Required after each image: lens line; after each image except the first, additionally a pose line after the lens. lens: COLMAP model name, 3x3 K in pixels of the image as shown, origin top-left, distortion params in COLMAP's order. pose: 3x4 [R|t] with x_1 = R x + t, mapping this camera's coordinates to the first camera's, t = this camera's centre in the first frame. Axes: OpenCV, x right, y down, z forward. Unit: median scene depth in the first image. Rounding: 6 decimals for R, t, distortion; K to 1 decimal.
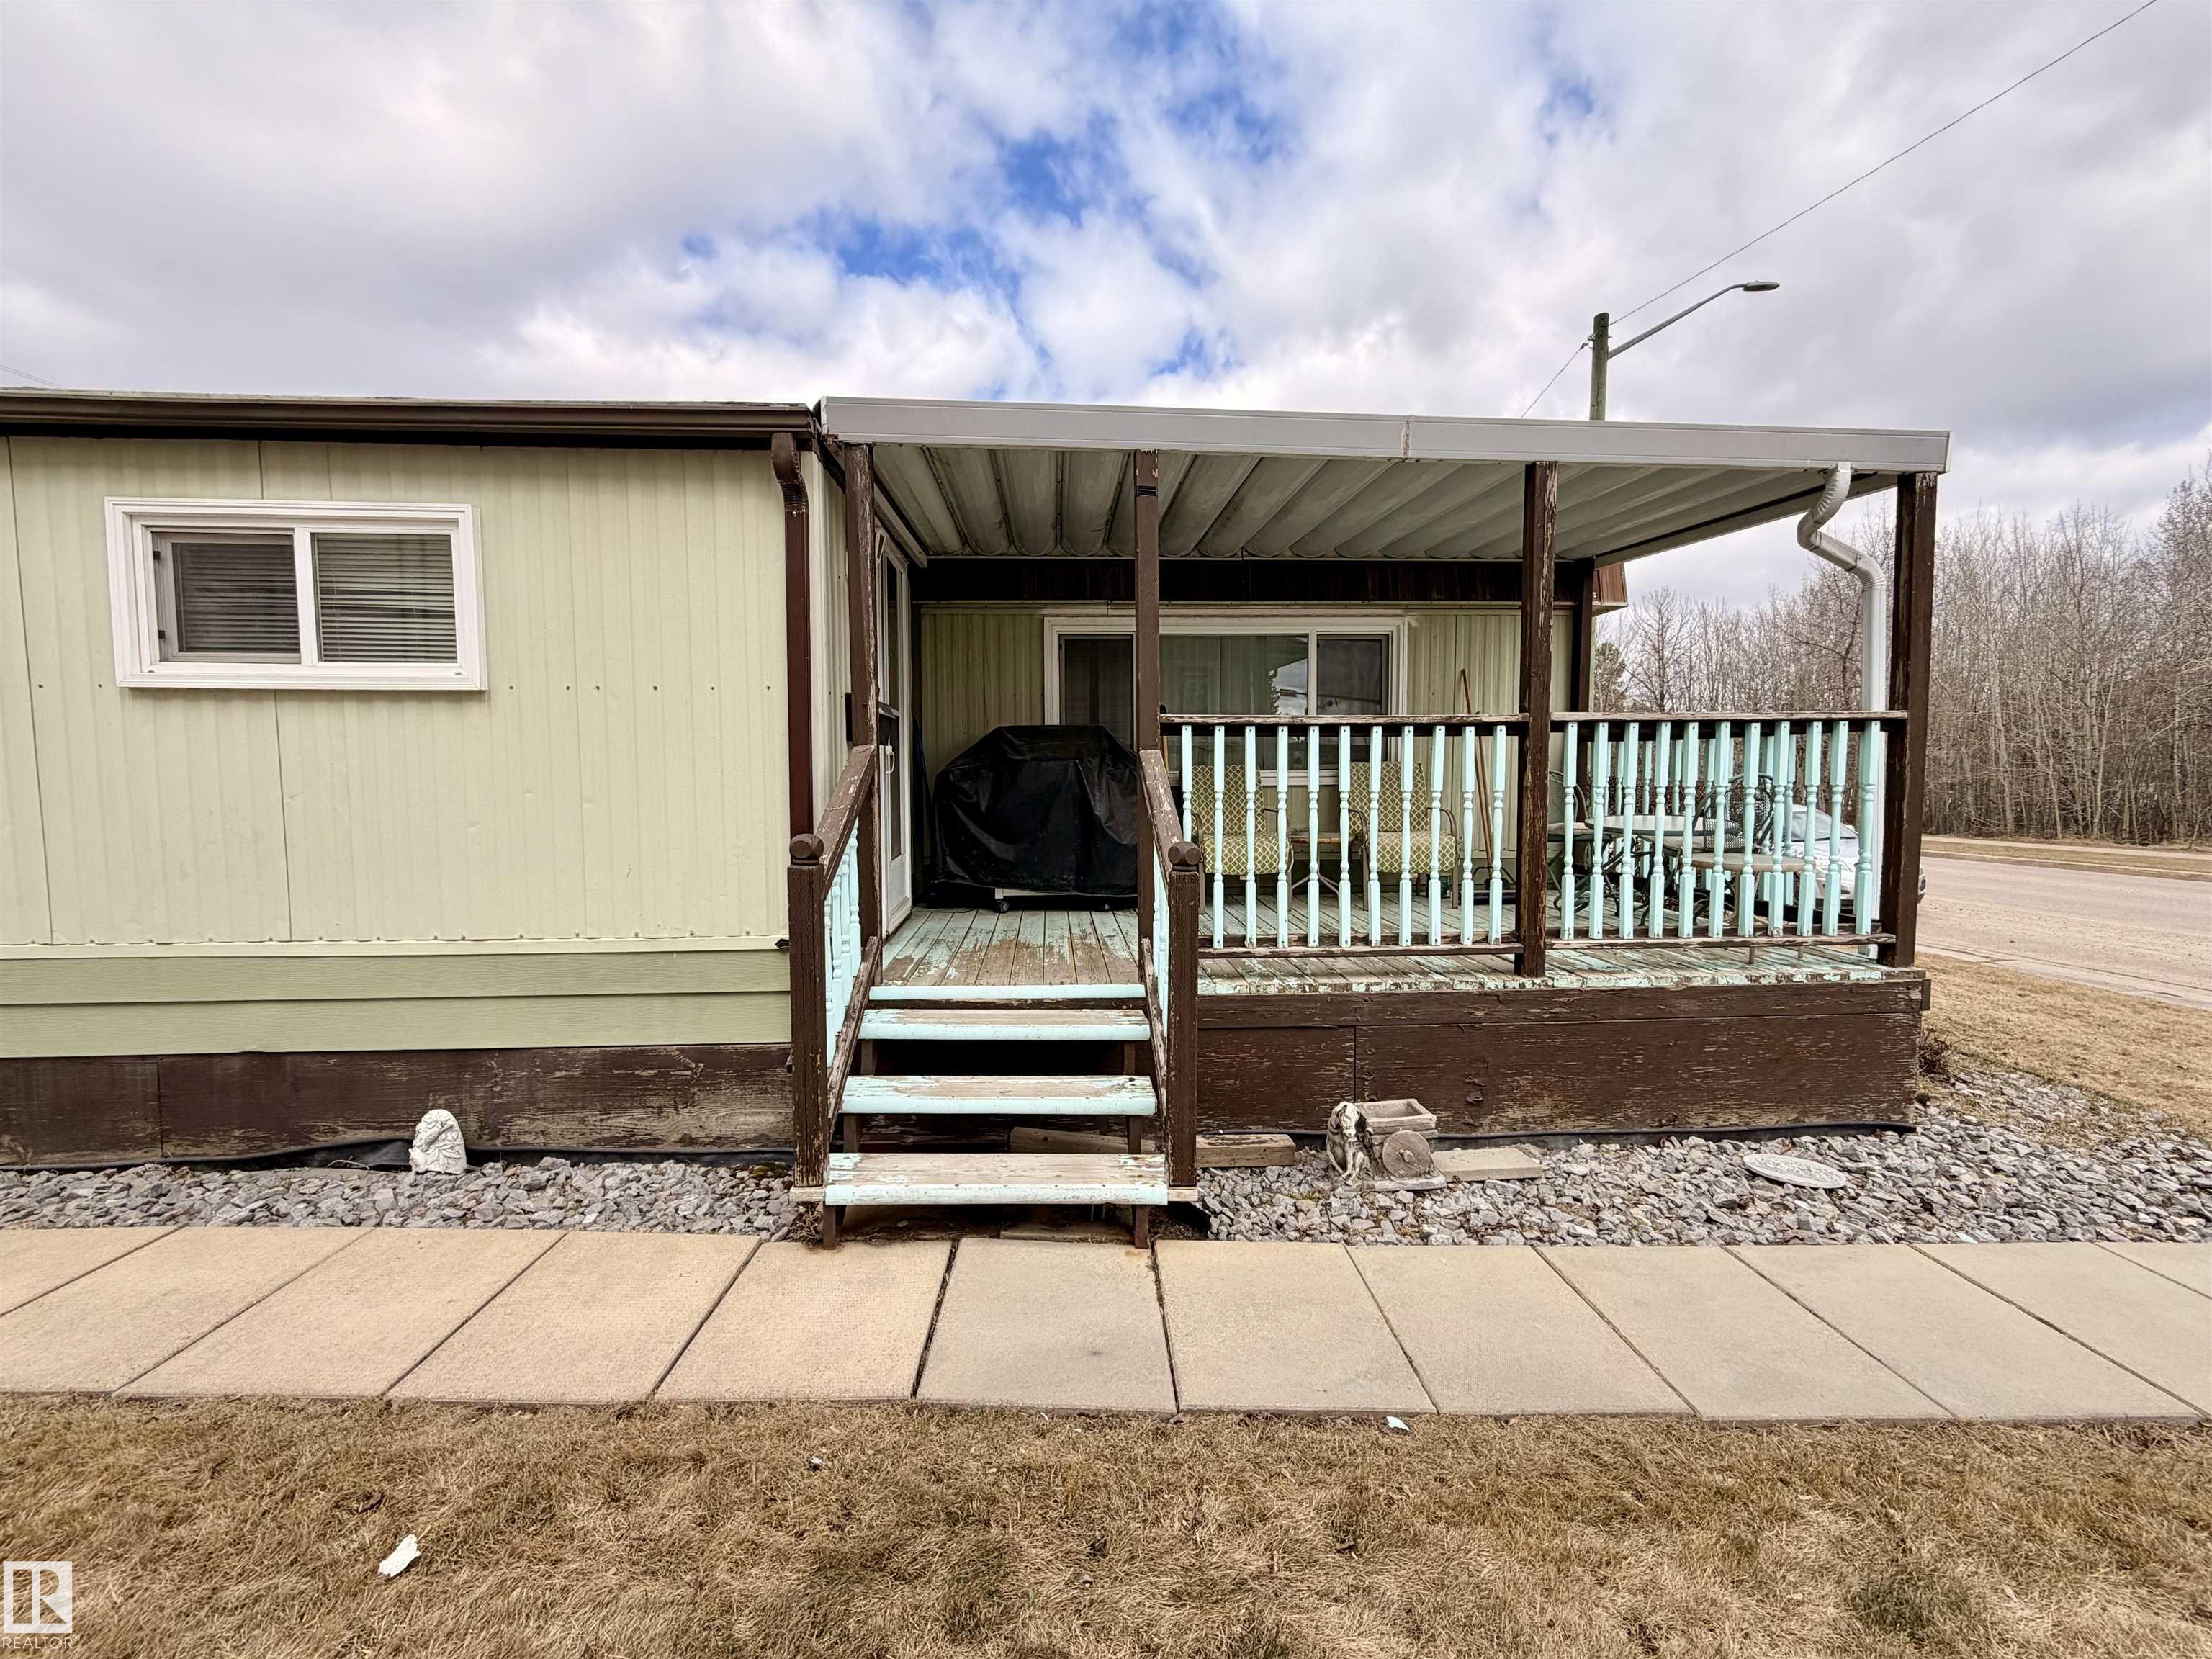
lens RADIAL K [[946.8, 0, 1100.4], [0, 946.8, 851.4], [0, 0, 1]] dist [0.017610, -0.009183]
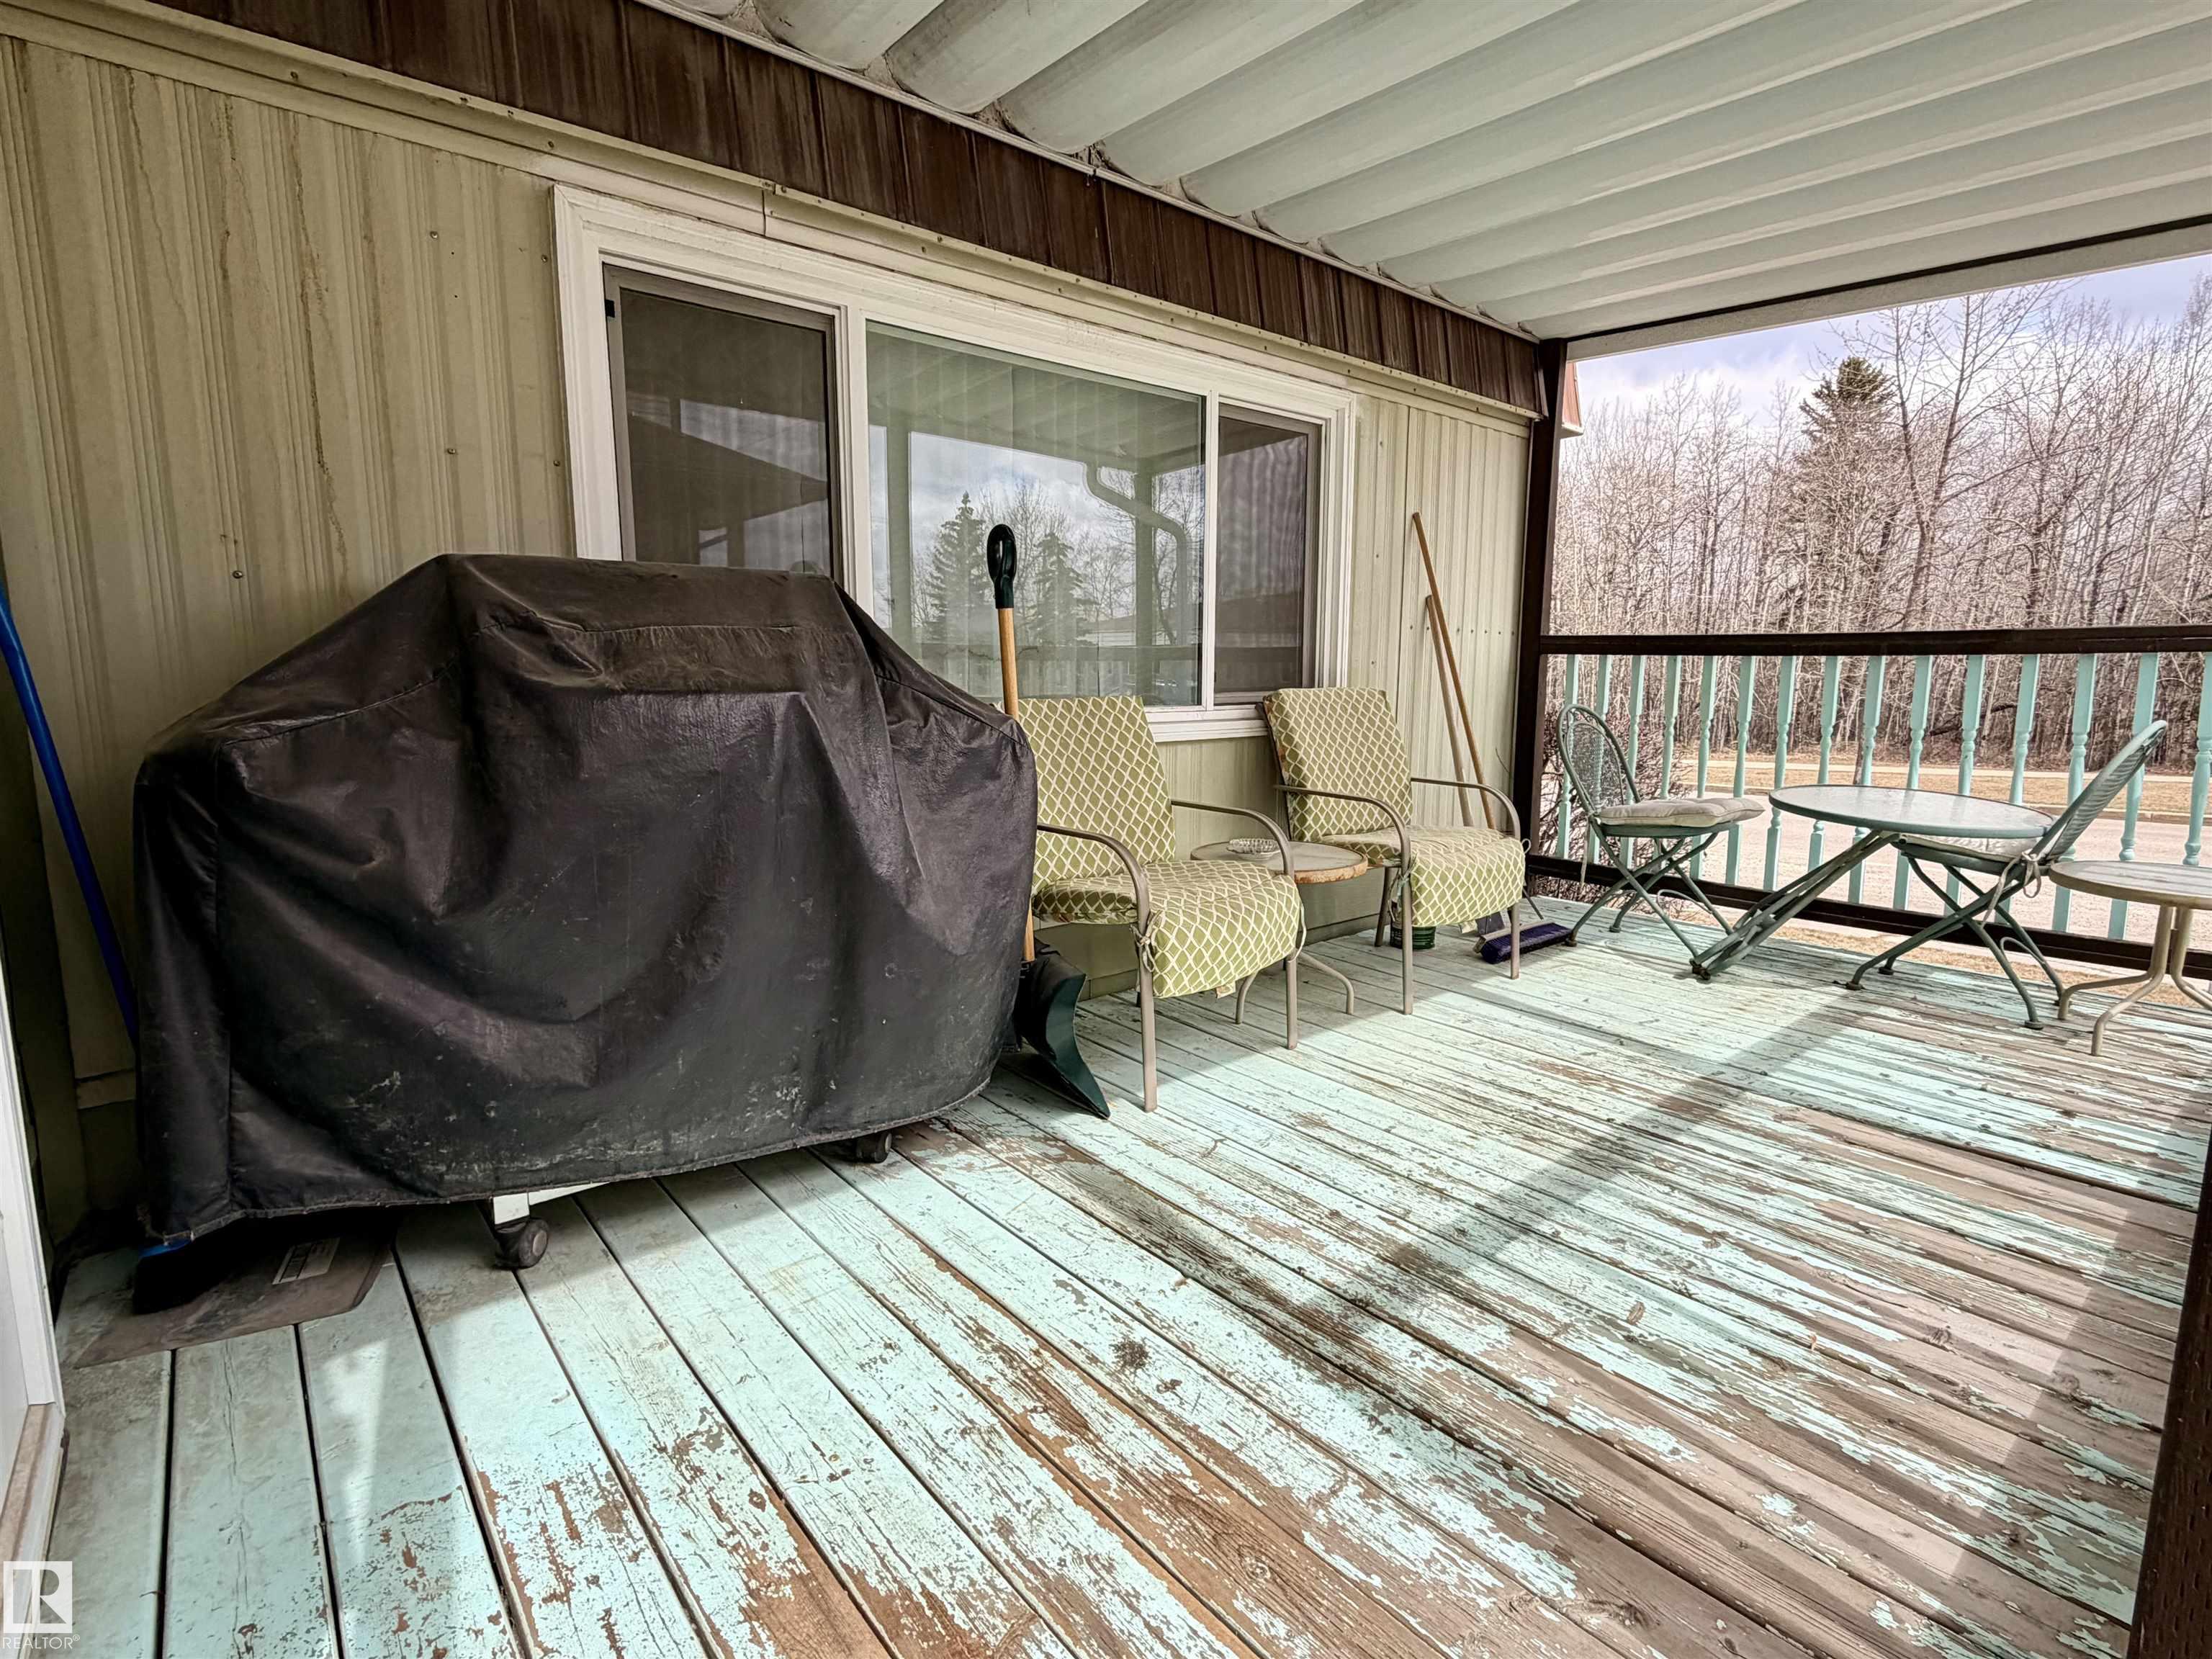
lens RADIAL K [[1068.1, 0, 1106.0], [0, 1068.1, 829.5], [0, 0, 1]] dist [-0.001686, -0.000308]
pose [[0.806853, -0.077410, 0.585658, -0.137989], [0.033449, 0.995774, 0.085535, -0.076731], [-0.589804, -0.049425, 0.806032, 0.666459]]
